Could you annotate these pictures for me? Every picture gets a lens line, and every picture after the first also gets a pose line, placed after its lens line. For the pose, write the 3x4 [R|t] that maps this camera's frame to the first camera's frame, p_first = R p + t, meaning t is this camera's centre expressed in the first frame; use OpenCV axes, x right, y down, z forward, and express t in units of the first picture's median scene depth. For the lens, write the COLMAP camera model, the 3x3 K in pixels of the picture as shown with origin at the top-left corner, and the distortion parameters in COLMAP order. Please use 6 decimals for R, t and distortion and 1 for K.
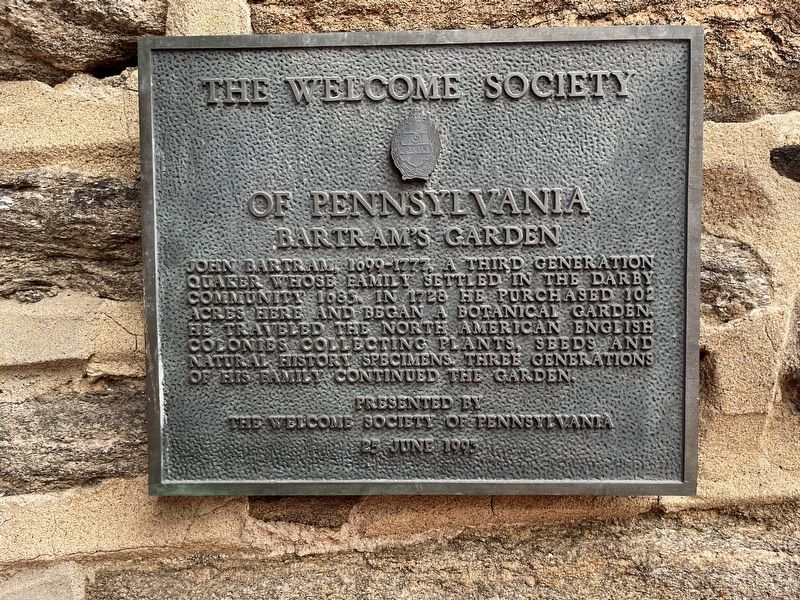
lens RADIAL K [[615.5, 0, 402.3], [0, 615.5, 298.7], [0, 0, 1]] dist [0.071686, -0.086178]
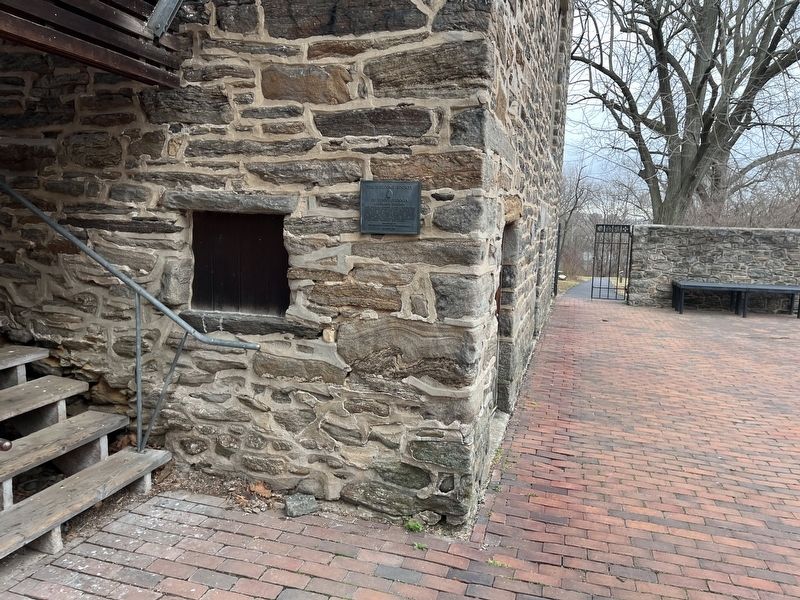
lens RADIAL K [[615.5, 0, 399.4], [0, 615.5, 301.6], [0, 0, 1]] dist [0.071686, -0.086178]
pose [[0.959787, 0.068061, -0.272354, 2.555499], [-0.040802, 0.993684, 0.104530, 0.347485], [0.277749, -0.089214, 0.956502, -7.218446]]
